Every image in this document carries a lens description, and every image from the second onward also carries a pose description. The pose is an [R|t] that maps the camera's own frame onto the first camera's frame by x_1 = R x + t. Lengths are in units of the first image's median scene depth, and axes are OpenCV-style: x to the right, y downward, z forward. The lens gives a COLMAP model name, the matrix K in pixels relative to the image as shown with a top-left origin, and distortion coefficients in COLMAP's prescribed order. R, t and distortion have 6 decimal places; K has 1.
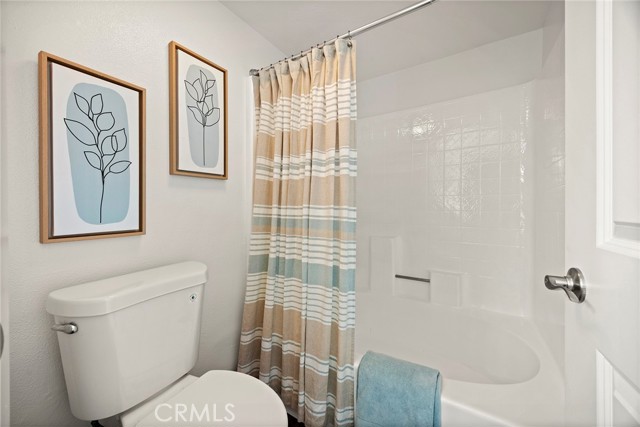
lens RADIAL K [[247.9, 0, 316.1], [0, 247.9, 209.7], [0, 0, 1]] dist [0.003096, -0.000035]
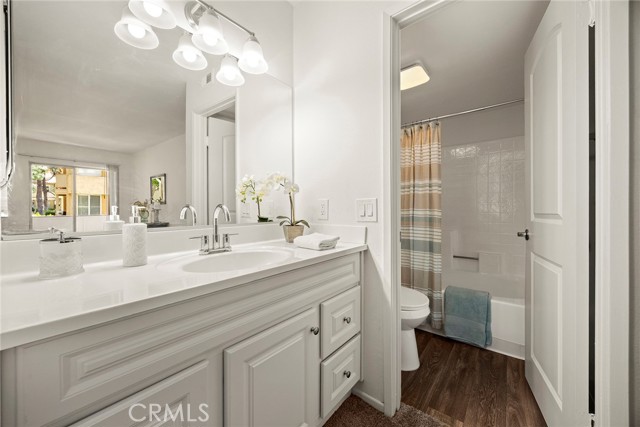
lens RADIAL K [[247.9, 0, 322.6], [0, 247.9, 212.3], [0, 0, 1]] dist [0.003096, -0.000035]
pose [[0.995913, -0.001429, -0.090311, -0.564970], [0.000821, 0.999977, -0.006778, 0.019812], [0.090318, 0.006676, 0.995891, -0.956506]]
